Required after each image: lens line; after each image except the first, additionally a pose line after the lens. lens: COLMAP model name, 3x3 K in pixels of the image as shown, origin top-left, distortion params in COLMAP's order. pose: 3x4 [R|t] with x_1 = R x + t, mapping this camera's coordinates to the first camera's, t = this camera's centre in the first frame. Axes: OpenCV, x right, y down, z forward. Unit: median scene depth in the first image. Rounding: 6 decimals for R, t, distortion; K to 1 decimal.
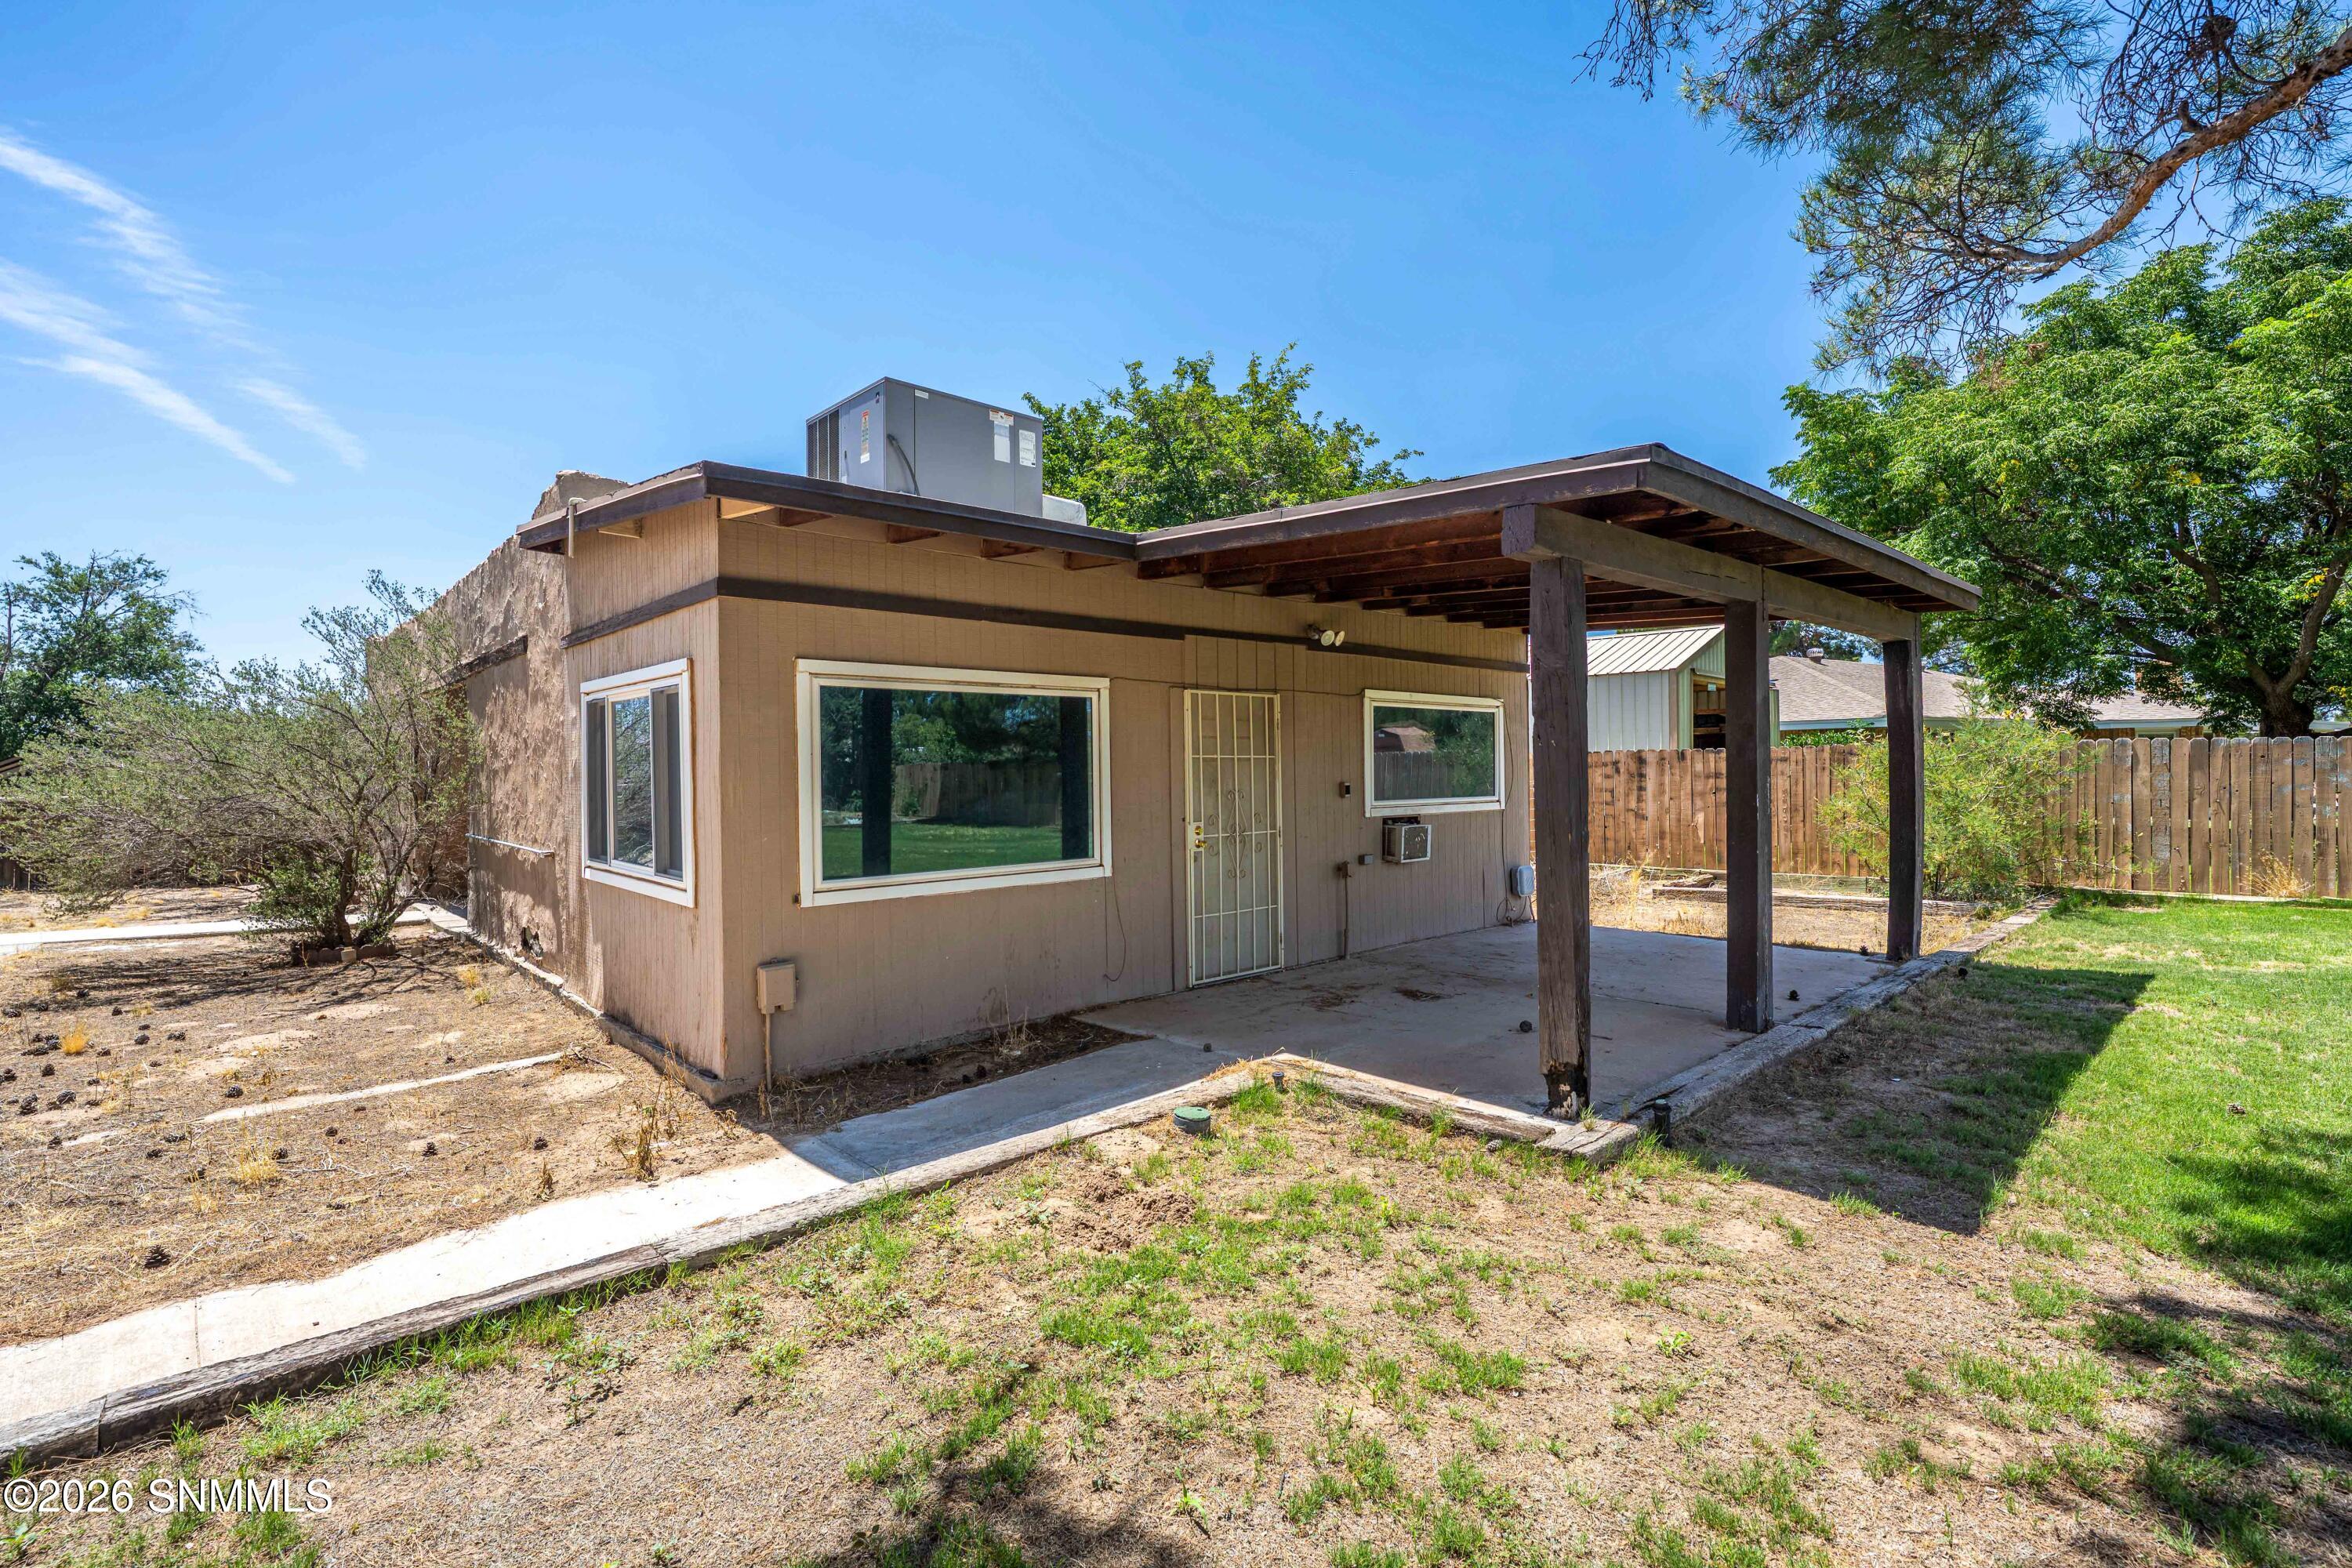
lens RADIAL K [[1086.6, 0, 1176.0], [0, 1086.6, 784.0], [0, 0, 1]] dist [0.000161, 0.000010]
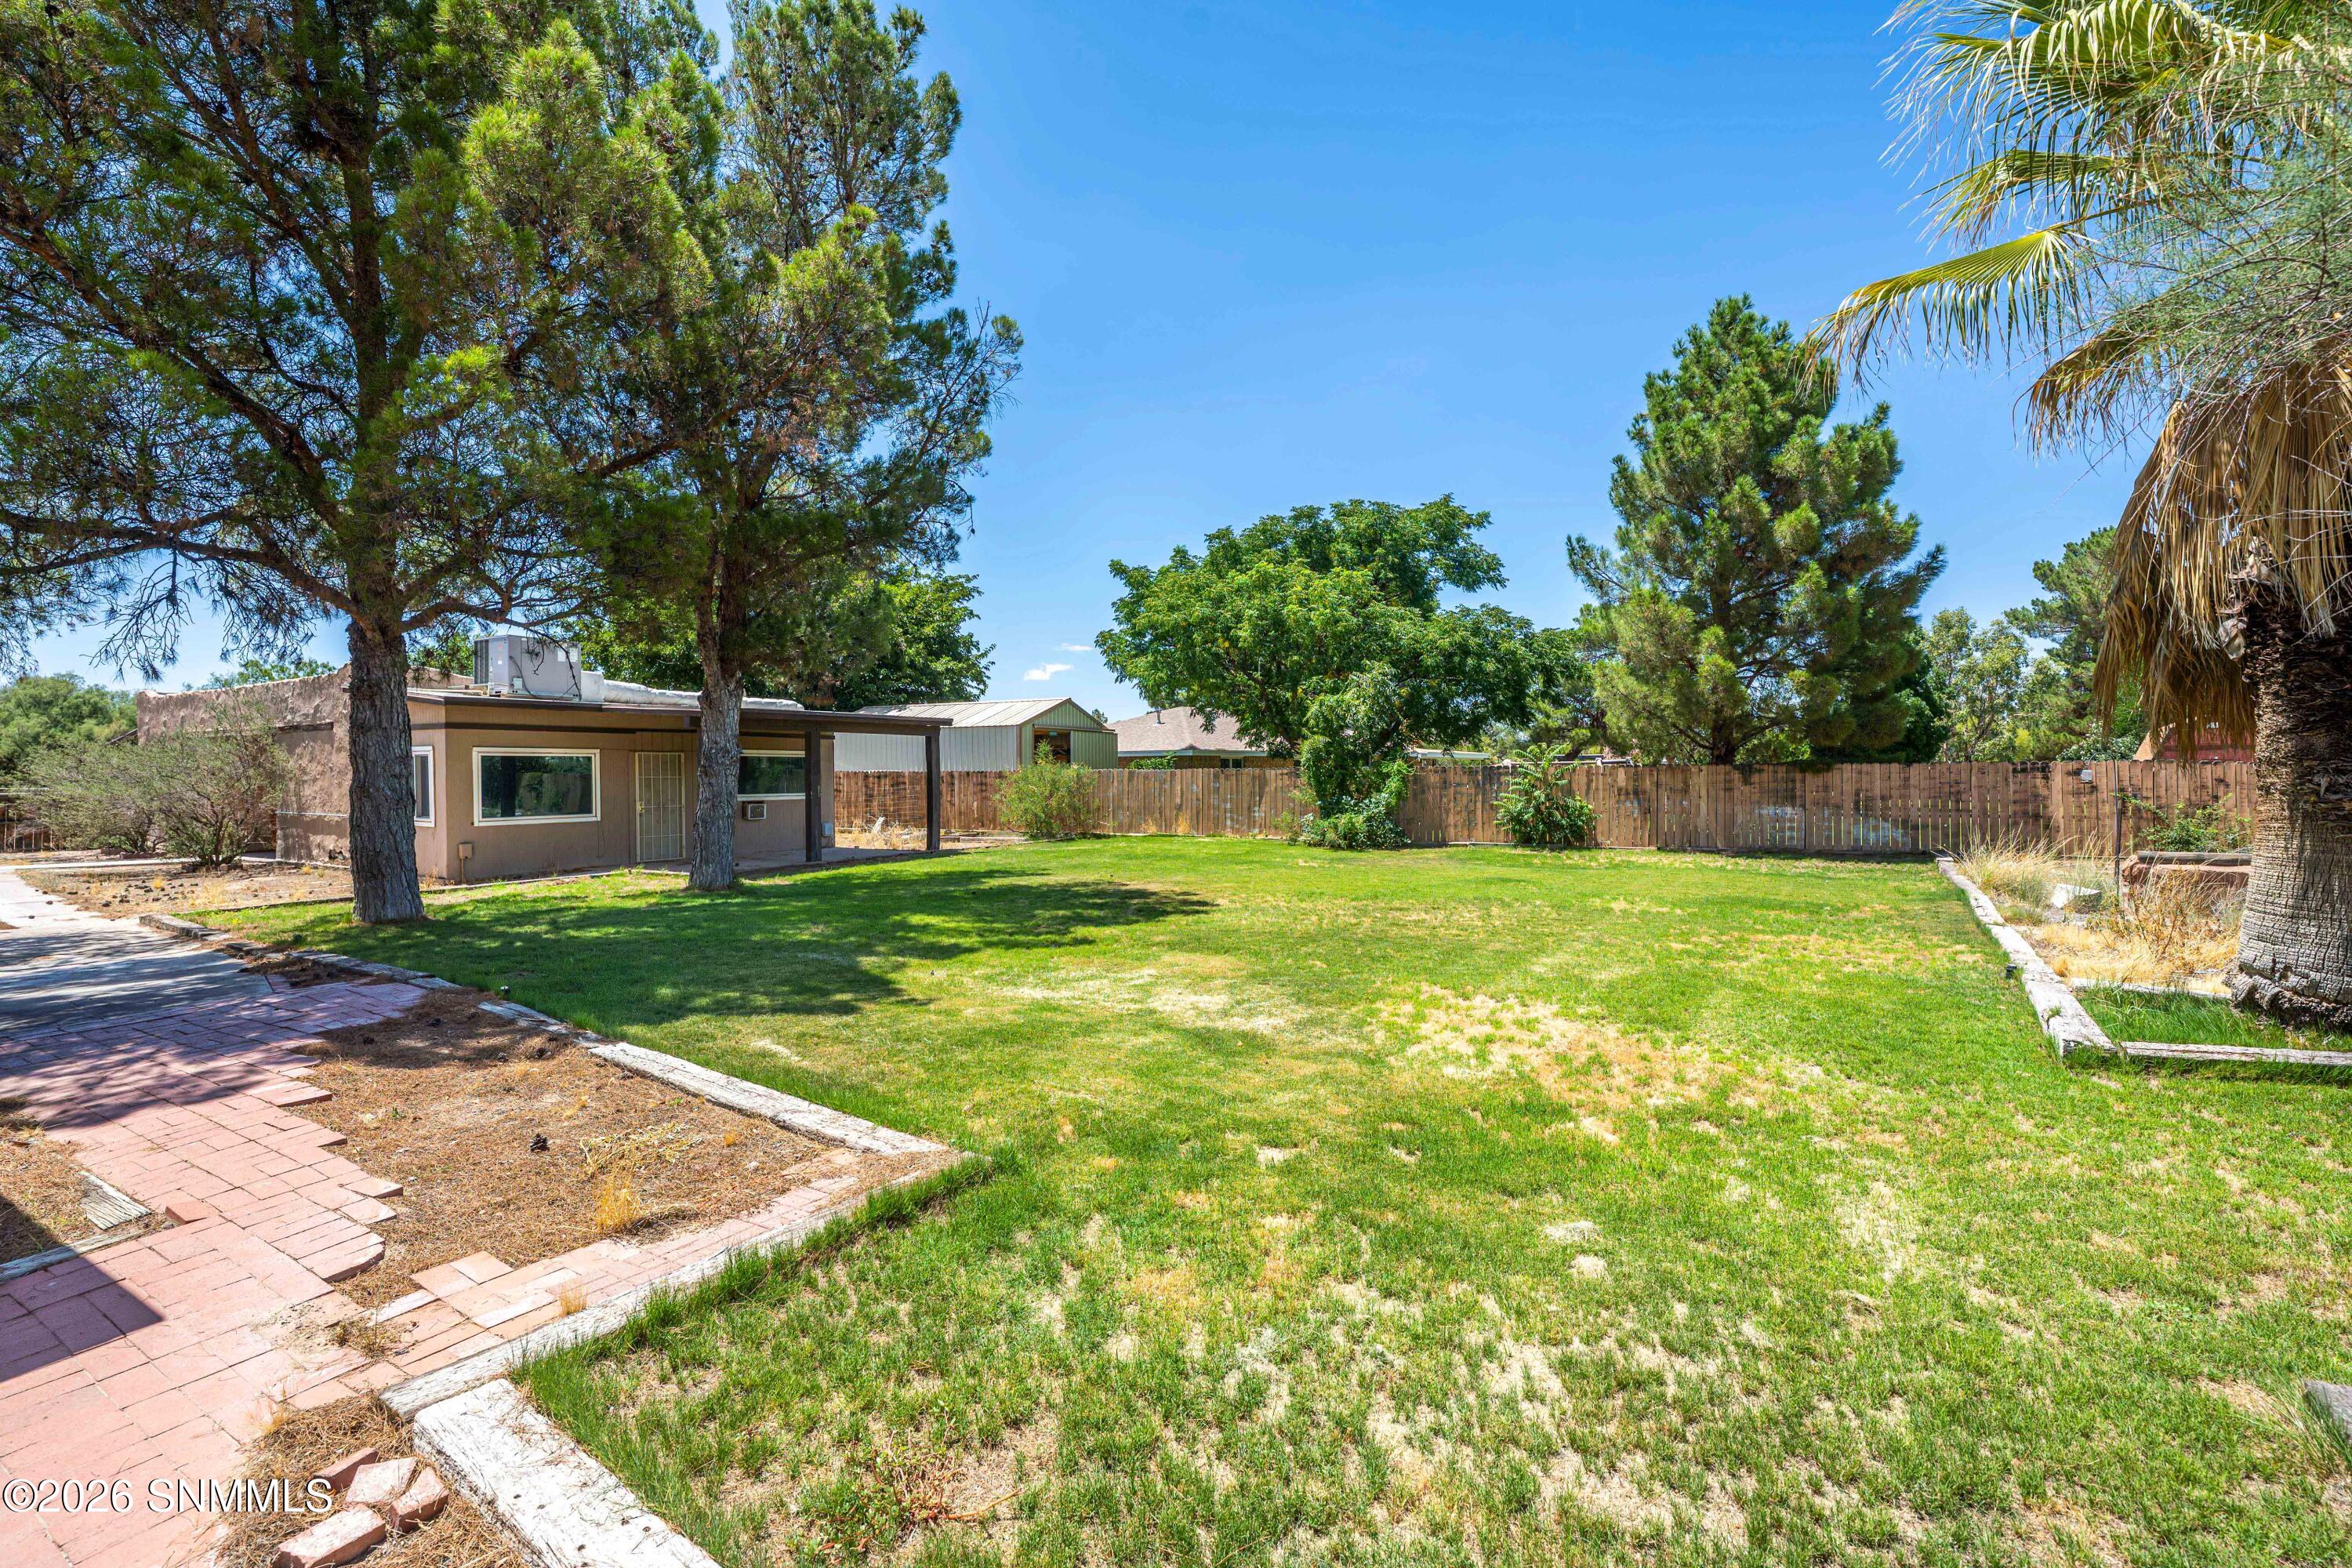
lens RADIAL K [[1026.2, 0, 1176.0], [0, 1026.2, 784.0], [0, 0, 1]] dist [-0.001056, 0.000072]
pose [[0.958849, 0.002067, 0.283909, 0.614568], [-0.000423, 0.999983, -0.005851, 0.007018], [-0.283916, 0.005490, 0.958833, -1.960758]]
